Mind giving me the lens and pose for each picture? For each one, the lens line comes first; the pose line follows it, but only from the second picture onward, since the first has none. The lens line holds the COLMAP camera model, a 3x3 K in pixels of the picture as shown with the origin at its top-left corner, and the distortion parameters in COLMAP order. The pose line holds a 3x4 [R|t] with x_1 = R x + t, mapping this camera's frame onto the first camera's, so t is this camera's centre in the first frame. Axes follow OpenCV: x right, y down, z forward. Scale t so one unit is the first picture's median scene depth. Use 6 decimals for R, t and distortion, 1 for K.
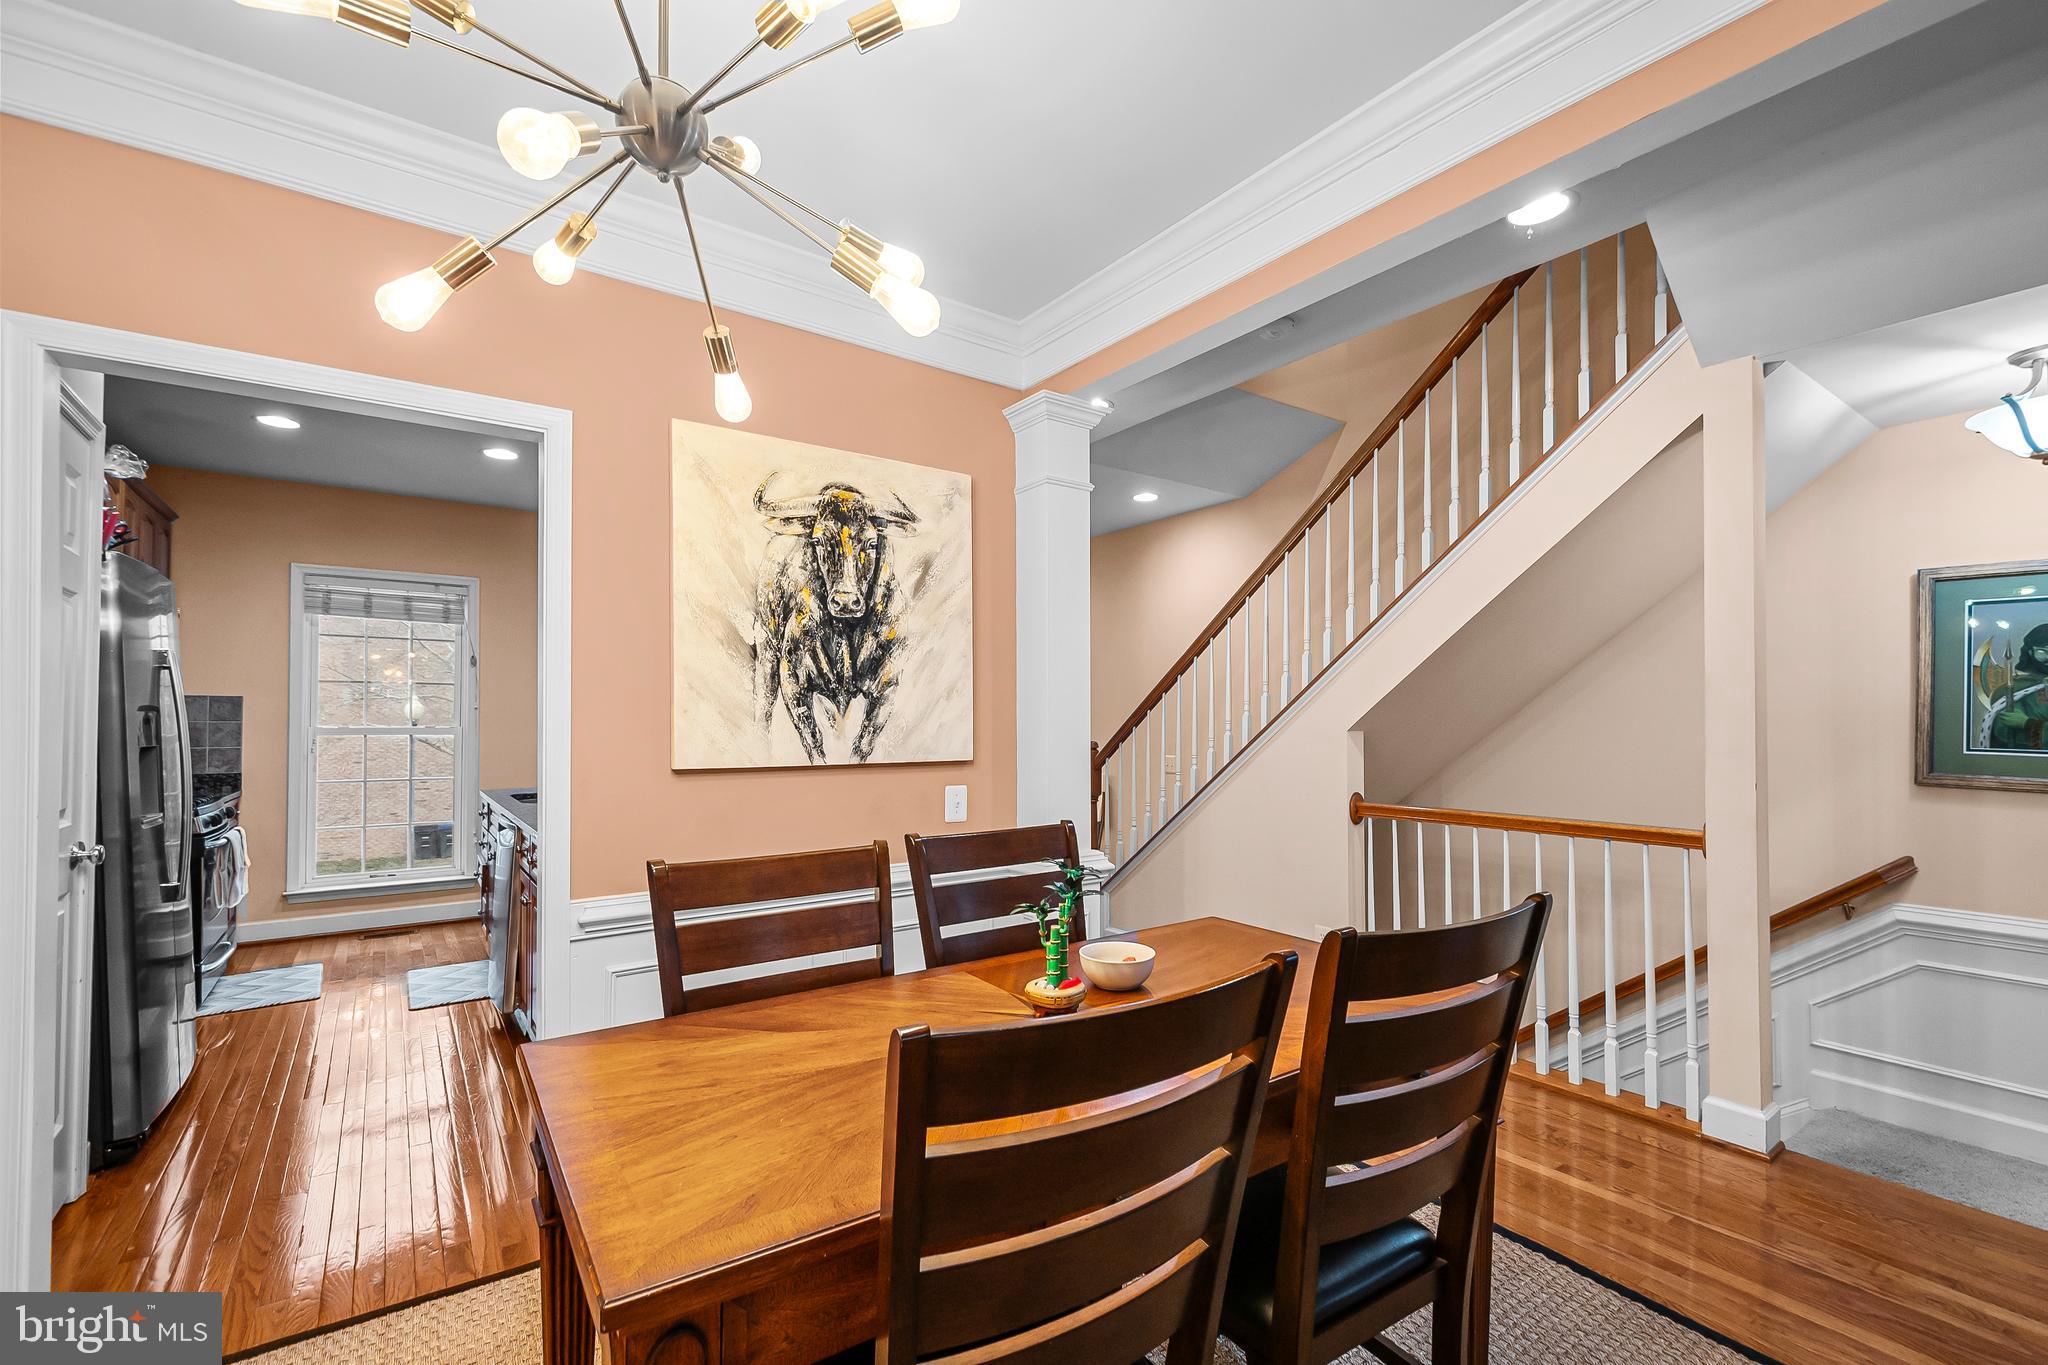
lens RADIAL K [[899.0, 0, 1037.4], [0, 899.0, 709.4], [0, 0, 1]] dist [0.009344, 0.000055]
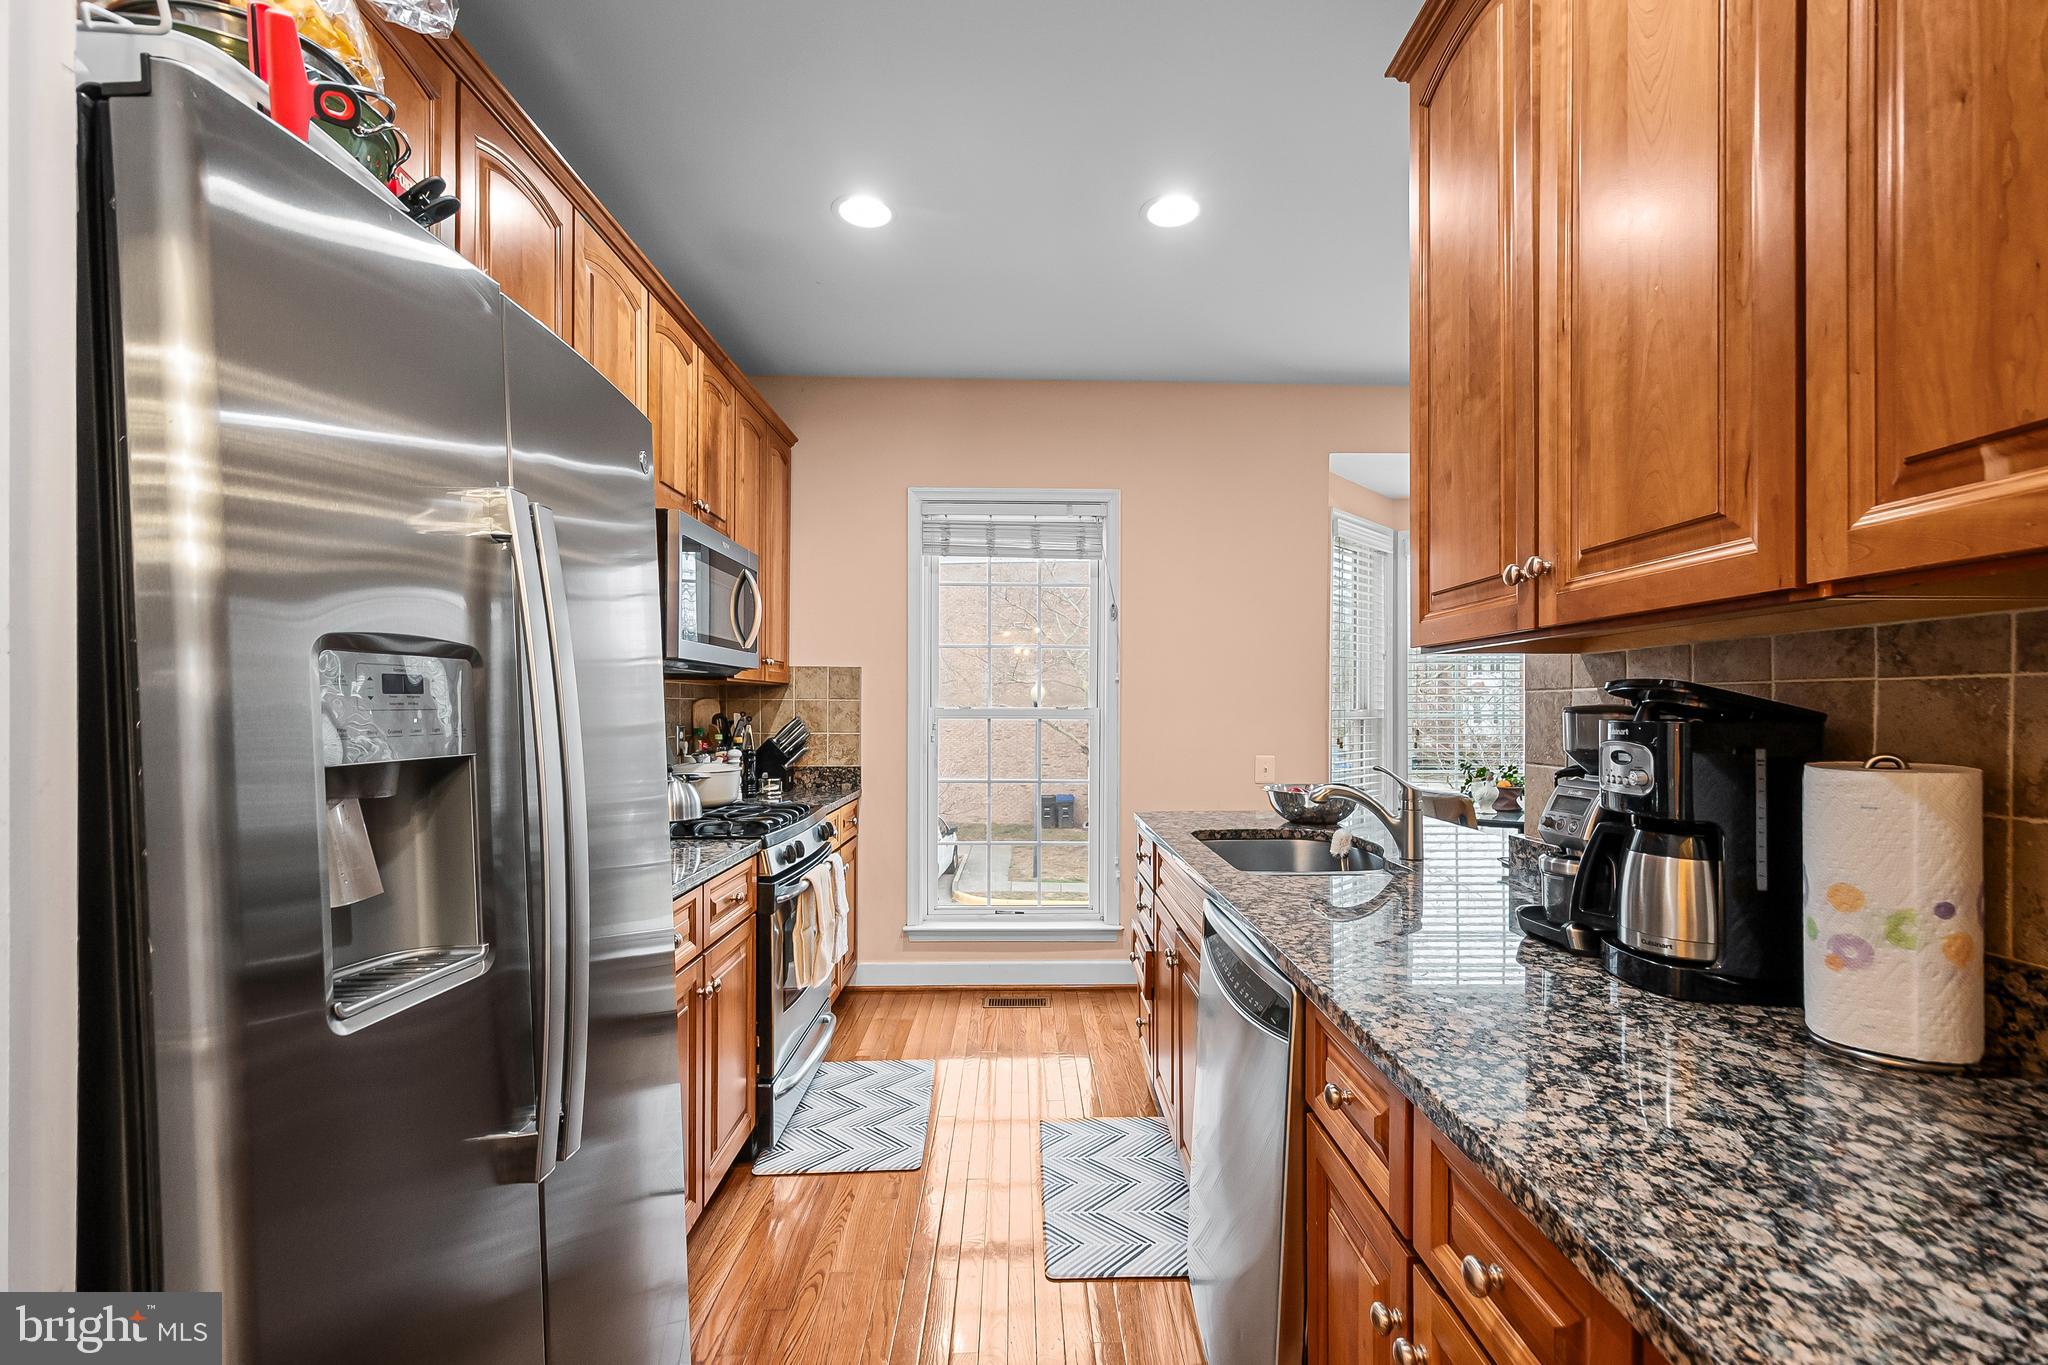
lens RADIAL K [[899.0, 0, 1037.4], [0, 899.0, 709.4], [0, 0, 1]] dist [0.009344, 0.000055]
pose [[0.822660, 0.003087, -0.568525, -0.321735], [0.007170, 0.999849, 0.015803, 0.010451], [0.568489, -0.017077, 0.822514, 0.458264]]
